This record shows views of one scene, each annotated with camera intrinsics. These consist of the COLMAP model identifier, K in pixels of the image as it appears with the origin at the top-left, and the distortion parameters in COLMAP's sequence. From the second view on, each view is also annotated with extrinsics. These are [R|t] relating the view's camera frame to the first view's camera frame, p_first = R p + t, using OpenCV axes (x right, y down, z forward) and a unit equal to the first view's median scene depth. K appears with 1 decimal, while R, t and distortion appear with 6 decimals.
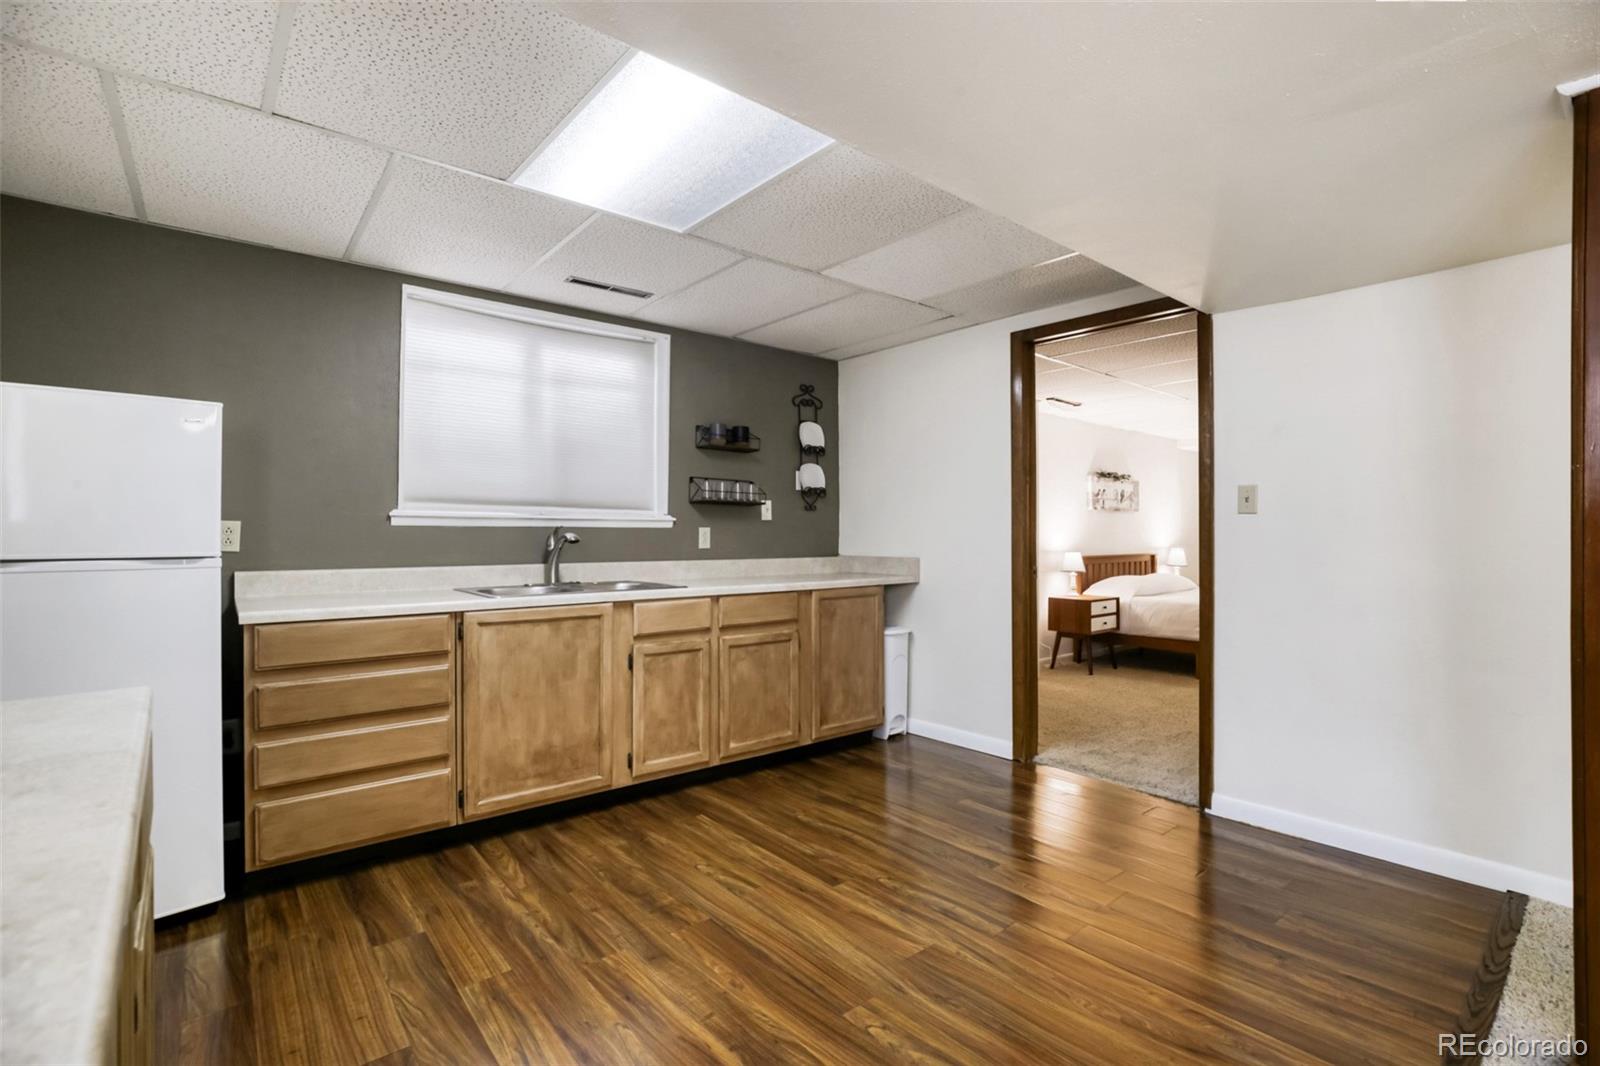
lens RADIAL K [[744.6, 0, 800.0], [0, 744.6, 533.0], [0, 0, 1]] dist [-0.012275, 0.000049]
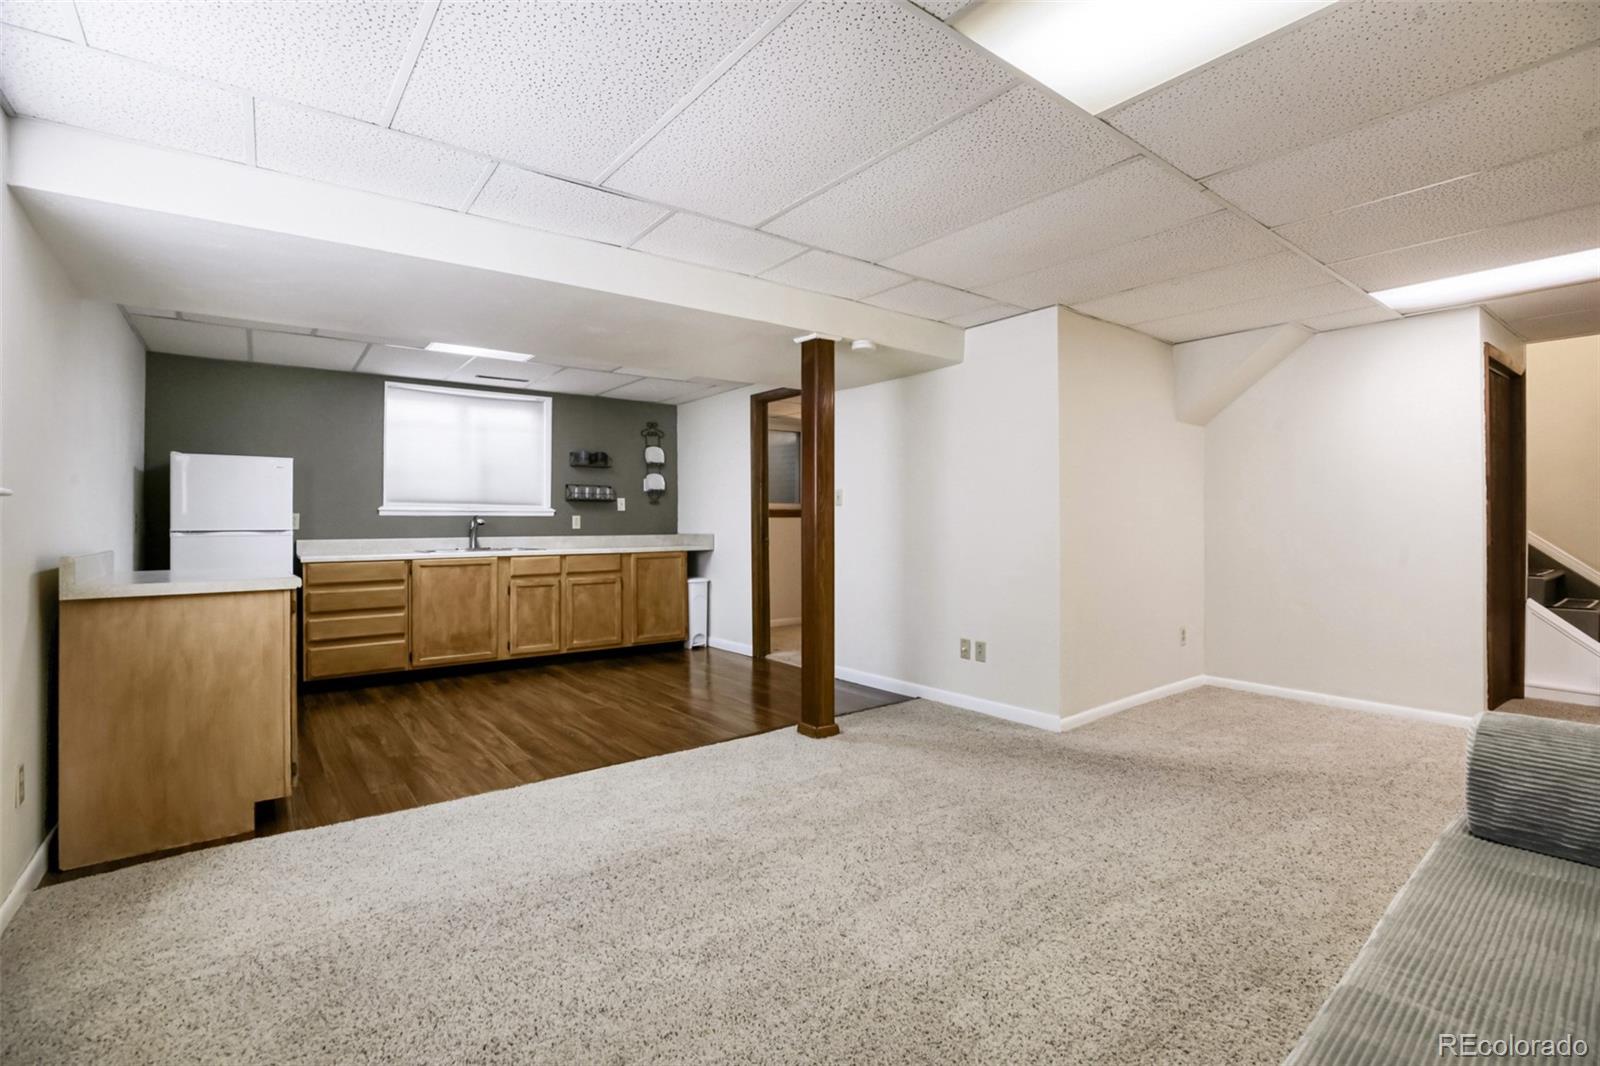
lens RADIAL K [[772.0, 0, 799.4], [0, 772.0, 521.0], [0, 0, 1]] dist [-0.001452, -0.000192]
pose [[0.997937, -0.005630, -0.063951, 0.537130], [0.005520, 0.999983, -0.001903, 0.011798], [0.063961, 0.001546, 0.997951, -0.740500]]
